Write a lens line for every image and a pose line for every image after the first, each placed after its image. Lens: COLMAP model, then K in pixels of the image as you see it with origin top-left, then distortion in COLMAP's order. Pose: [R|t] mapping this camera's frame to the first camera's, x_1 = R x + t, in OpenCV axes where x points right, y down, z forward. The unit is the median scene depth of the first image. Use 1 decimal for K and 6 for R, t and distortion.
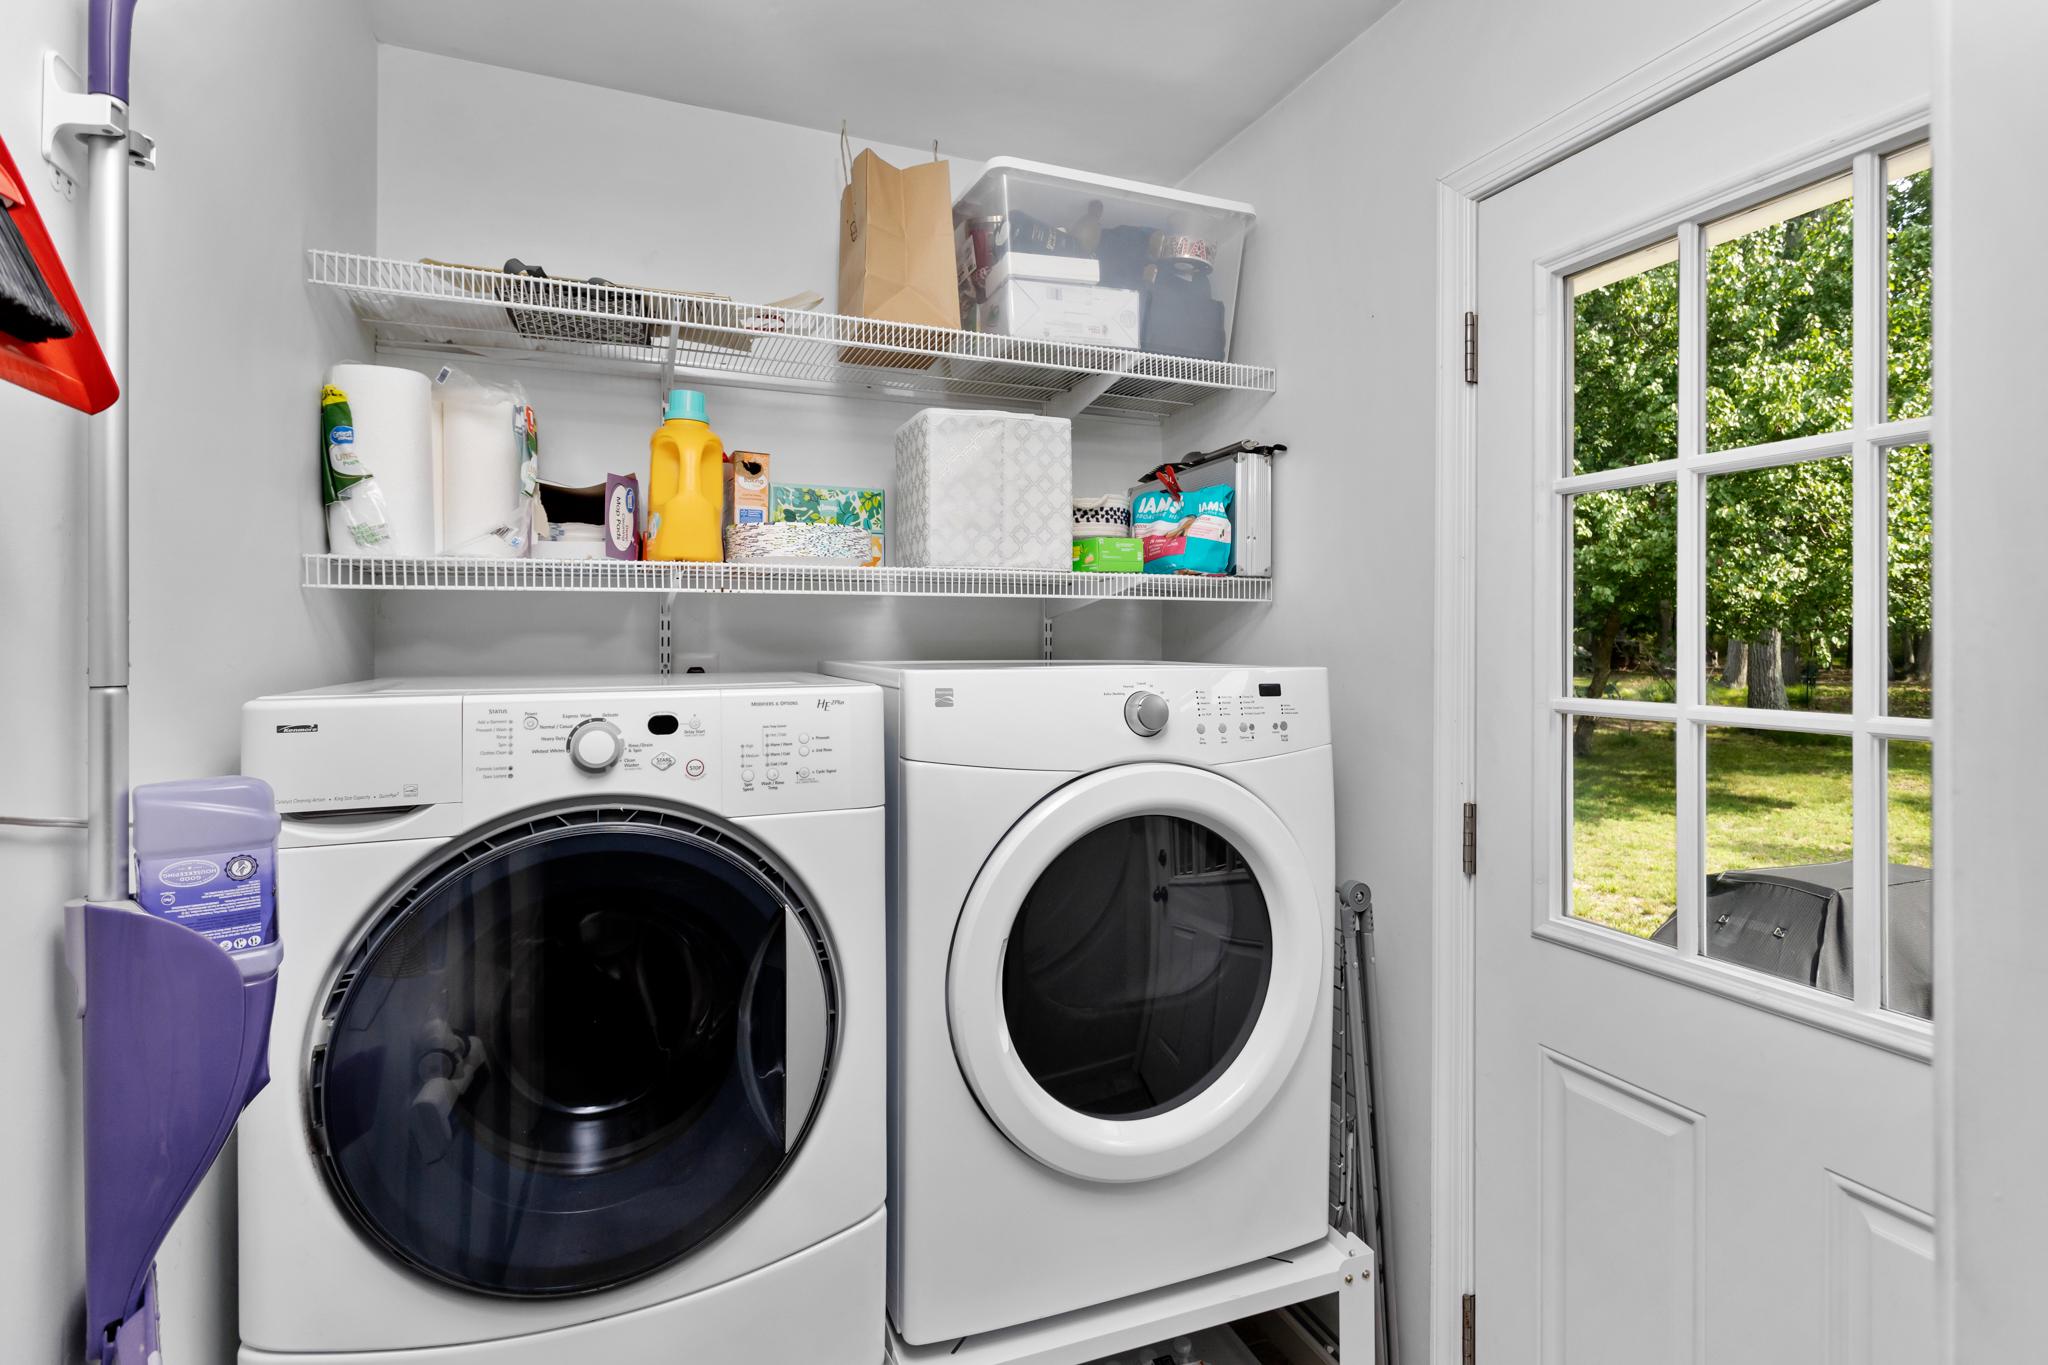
lens RADIAL K [[984.7, 0, 1025.3], [0, 984.7, 628.1], [0, 0, 1]] dist [-0.001486, -0.000168]
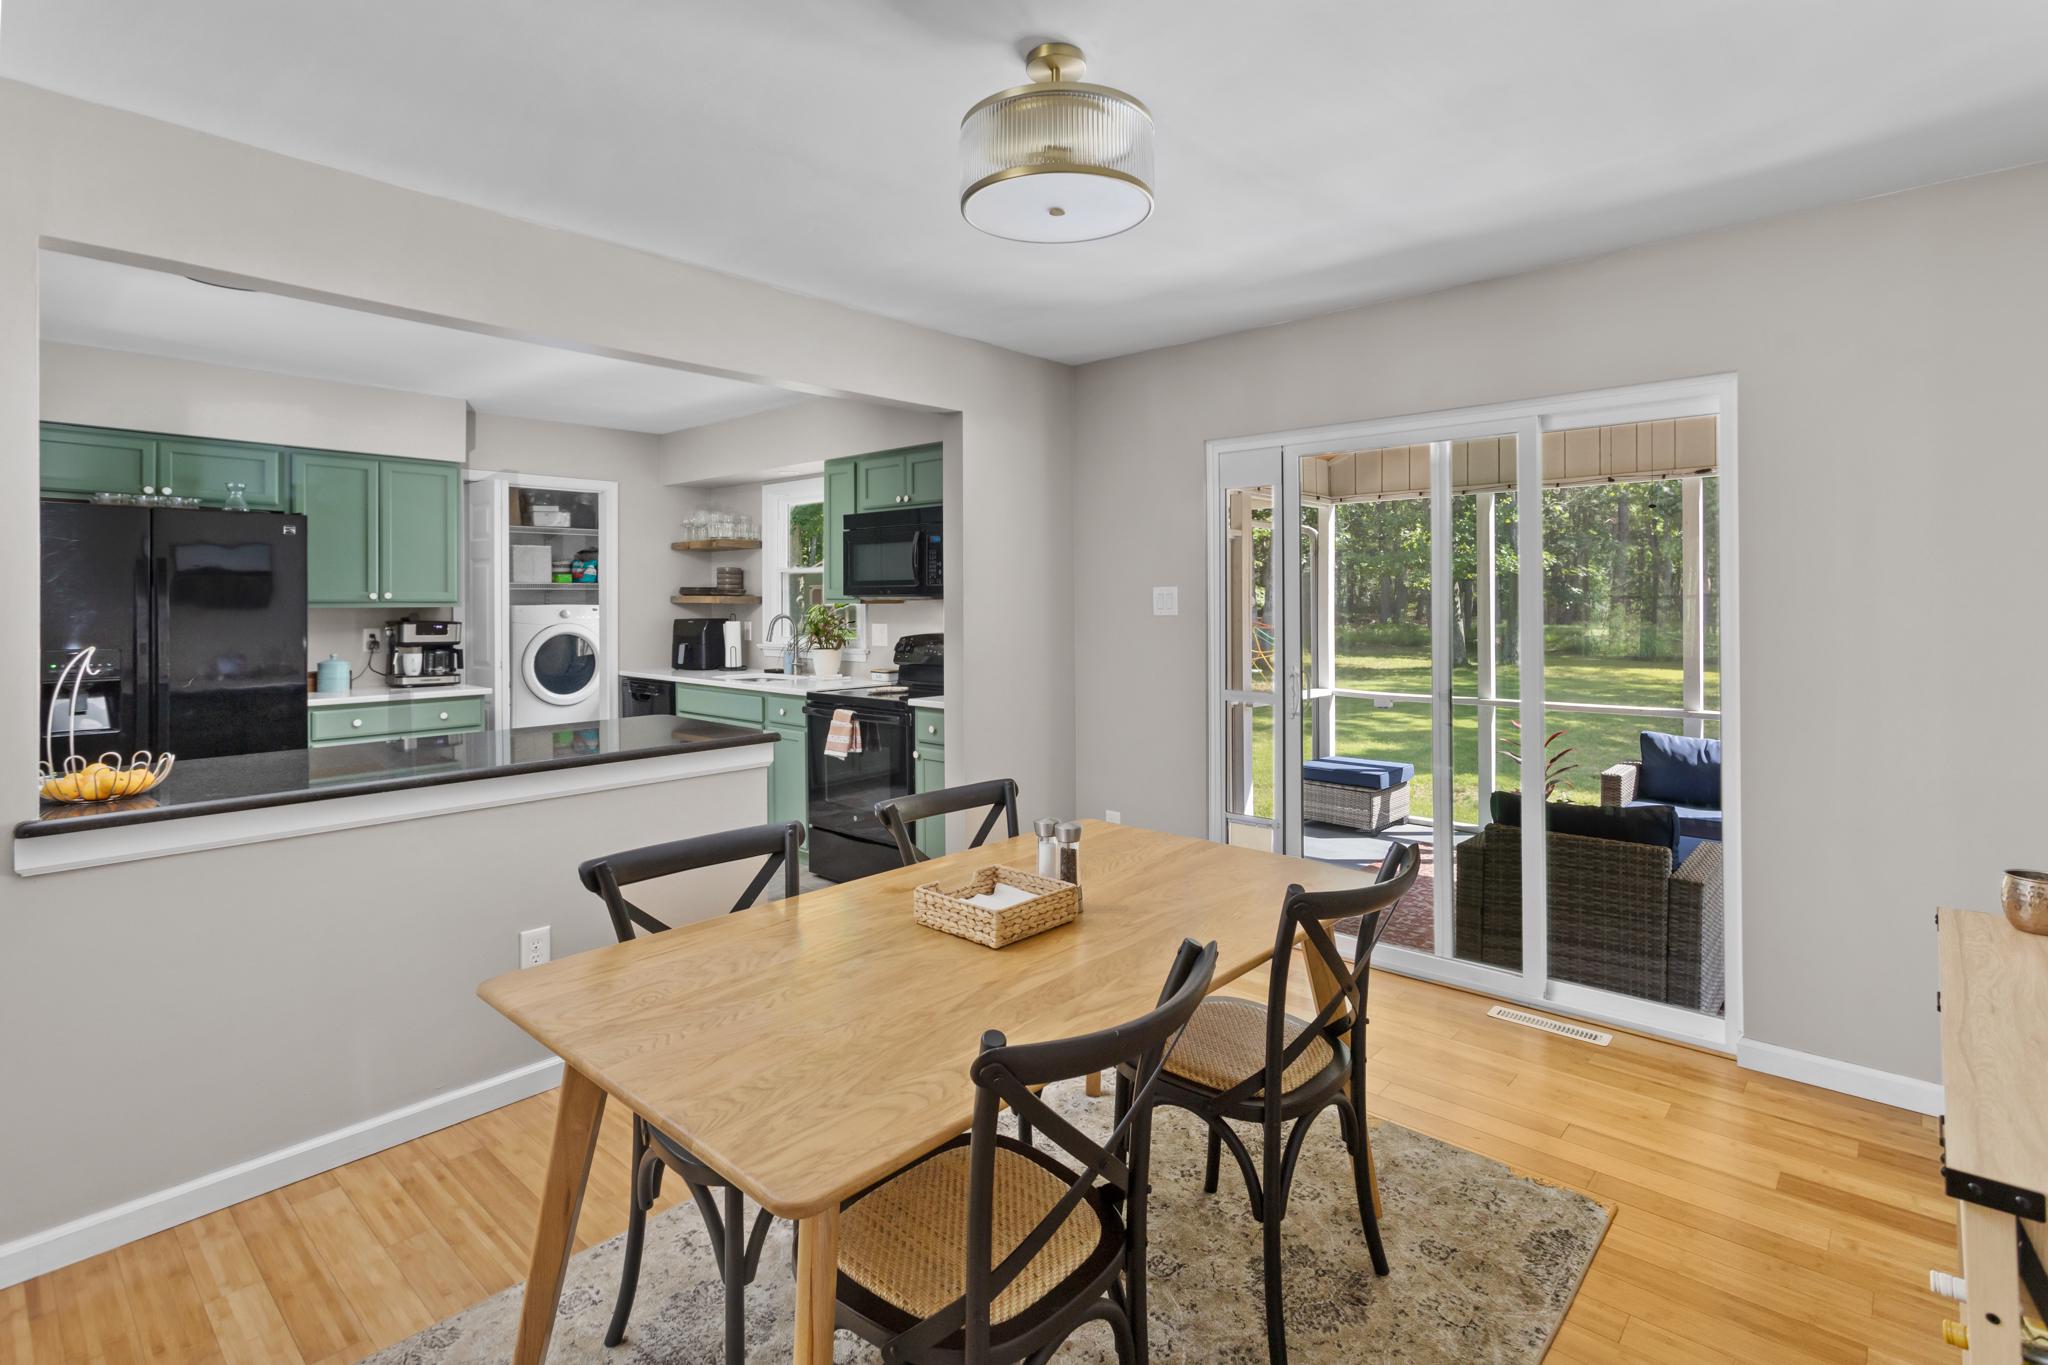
lens RADIAL K [[984.7, 0, 1019.1], [0, 984.7, 606.5], [0, 0, 1]] dist [-0.001486, -0.000168]
pose [[0.909325, -0.013971, 0.415852, 0.121167], [0.005329, 0.999745, 0.021934, -0.043802], [-0.416052, -0.017729, 0.909168, -3.925461]]
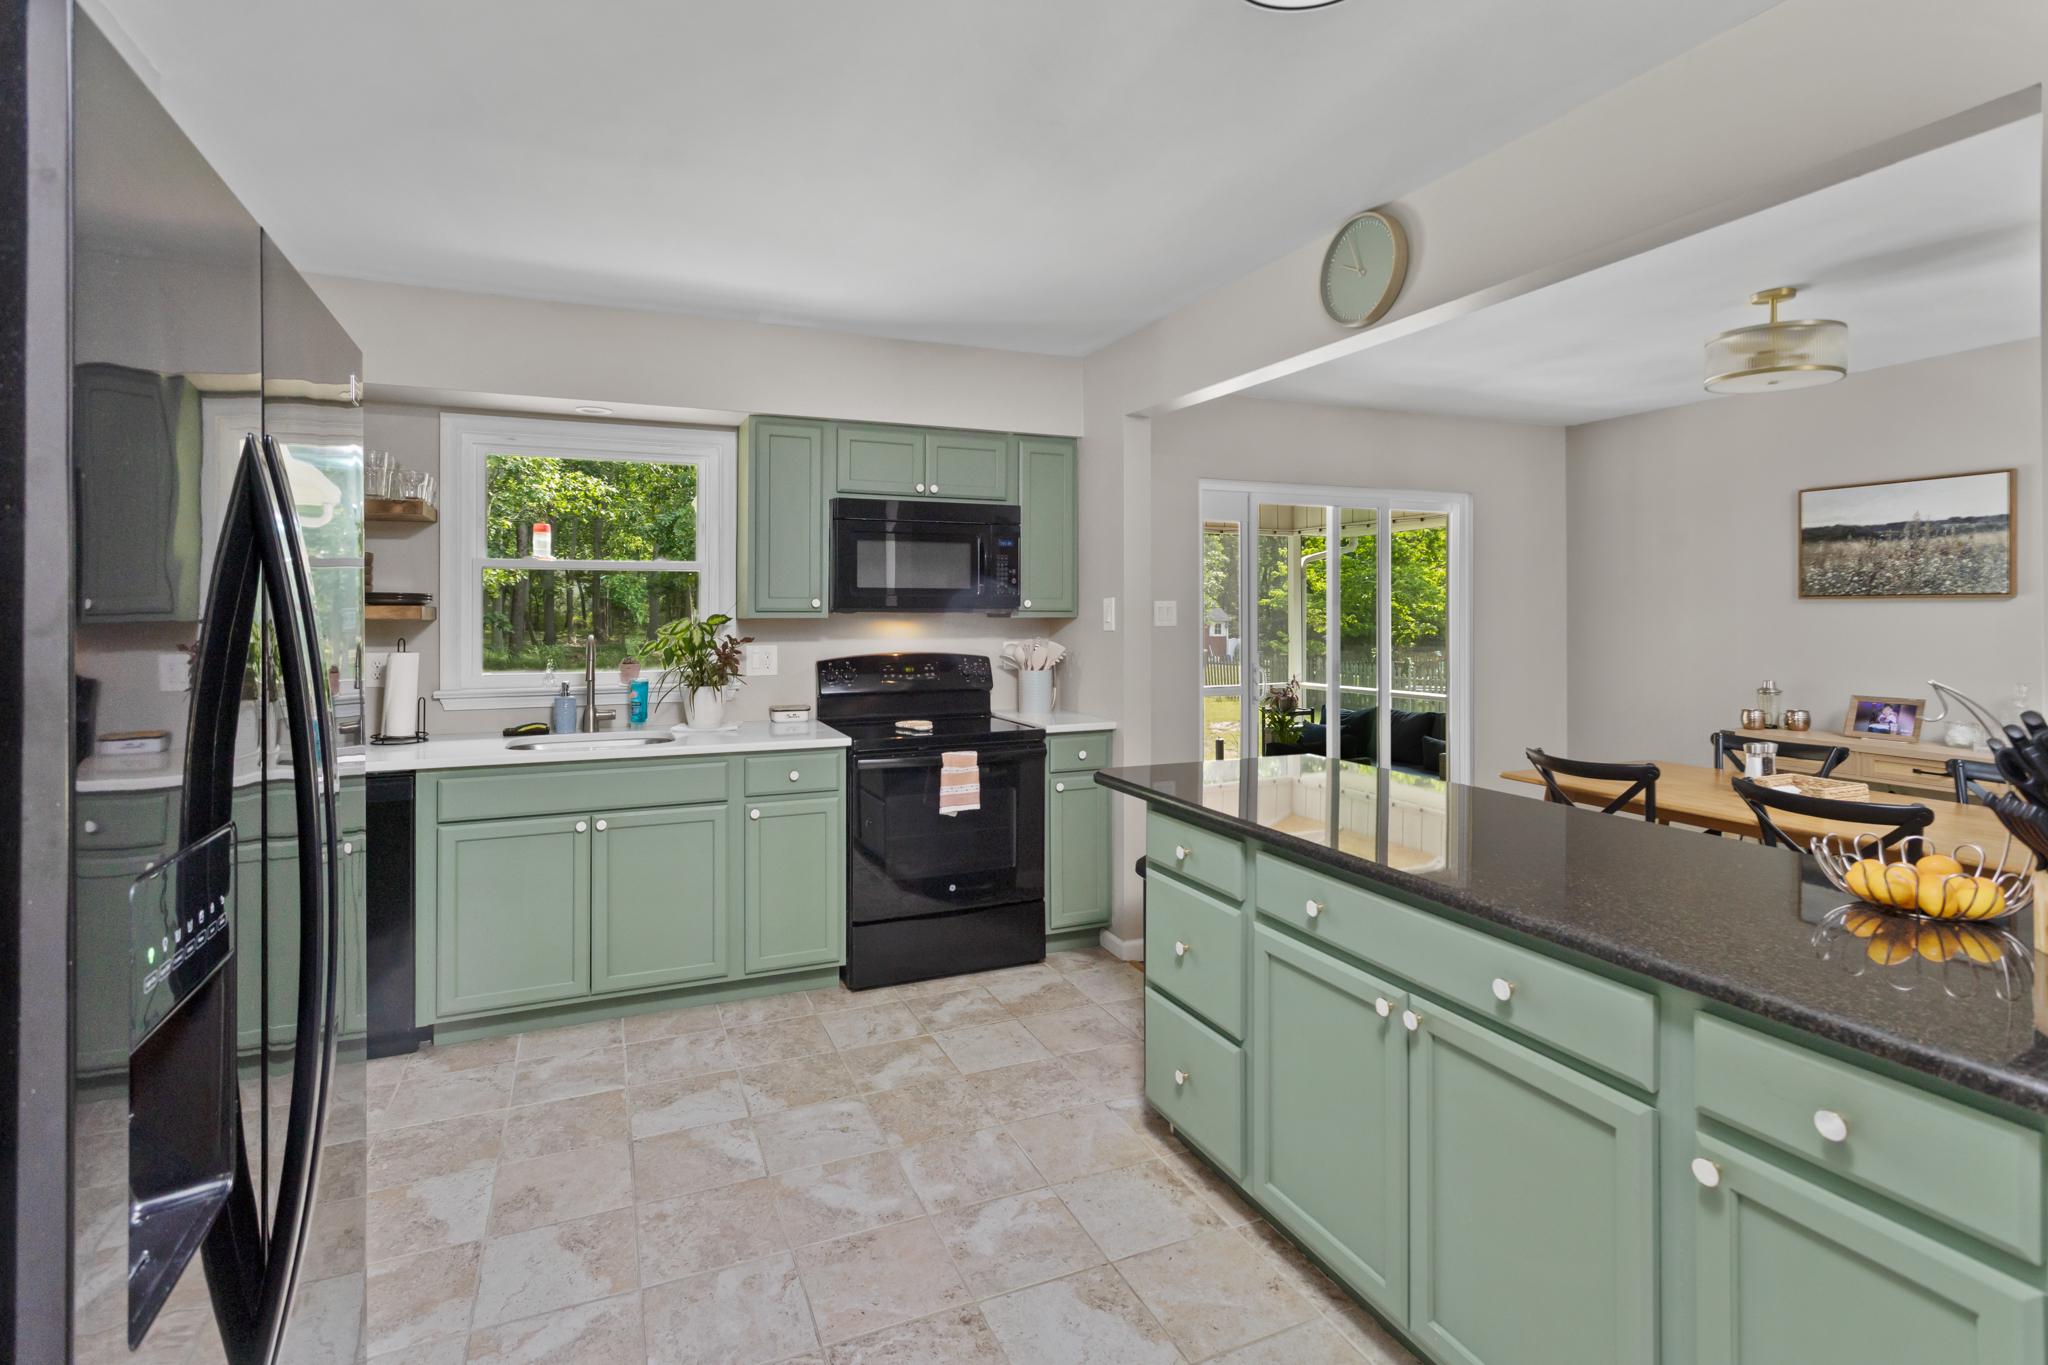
lens RADIAL K [[984.7, 0, 1021.0], [0, 984.7, 611.0], [0, 0, 1]] dist [-0.001486, -0.000168]
pose [[-0.005479, -0.010898, 0.999926, -1.370832], [-0.010696, 0.999884, 0.010839, -0.033304], [-0.999928, -0.010636, -0.005594, -1.312311]]
